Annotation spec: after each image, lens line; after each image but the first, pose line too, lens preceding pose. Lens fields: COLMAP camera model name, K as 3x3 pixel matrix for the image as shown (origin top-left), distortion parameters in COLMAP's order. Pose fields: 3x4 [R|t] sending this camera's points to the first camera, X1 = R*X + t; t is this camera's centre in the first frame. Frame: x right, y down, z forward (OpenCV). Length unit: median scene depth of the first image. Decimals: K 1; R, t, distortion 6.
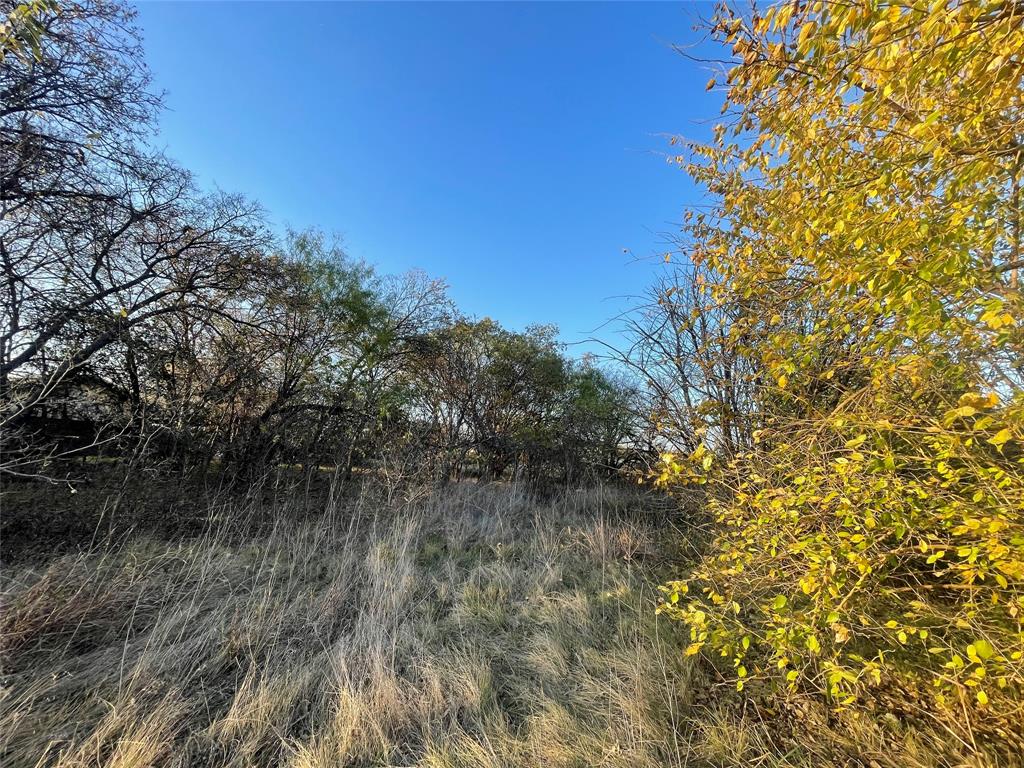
lens RADIAL K [[414.7, 0, 511.4], [0, 414.7, 386.1], [0, 0, 1]] dist [-0.004215, -0.000036]
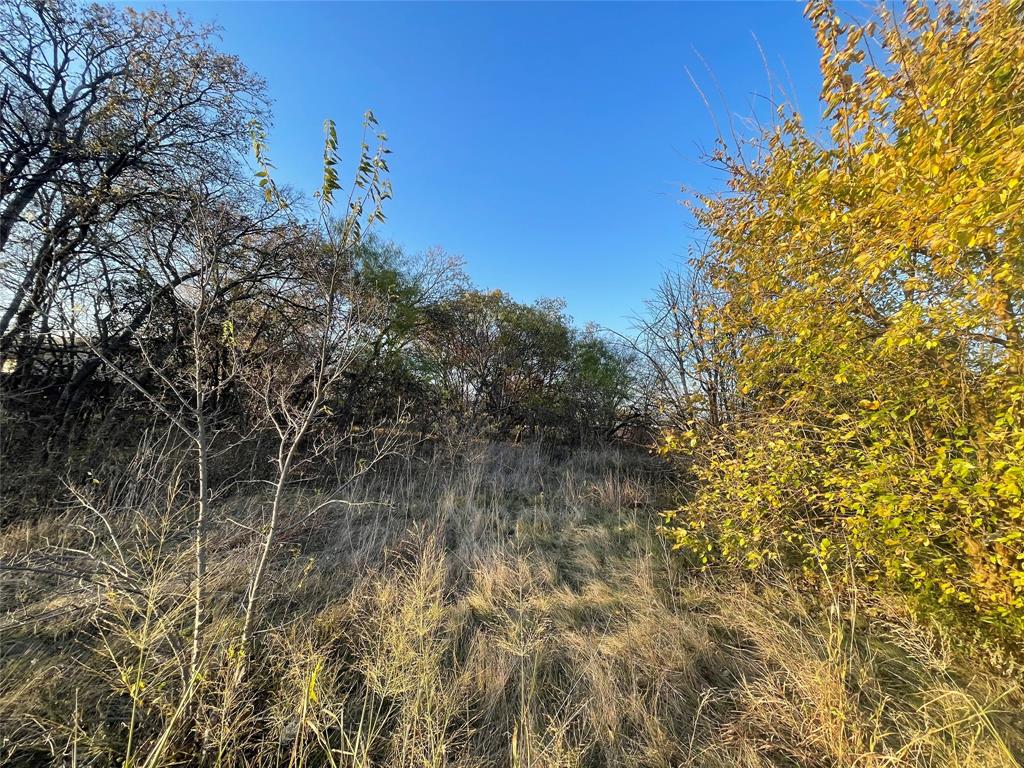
lens RADIAL K [[414.7, 0, 510.7], [0, 414.7, 385.0], [0, 0, 1]] dist [-0.004215, -0.000036]
pose [[0.999876, 0.013093, 0.008759, -0.052419], [-0.013859, 0.995484, 0.093908, -0.036982], [-0.007490, -0.094018, 0.995542, -0.118611]]
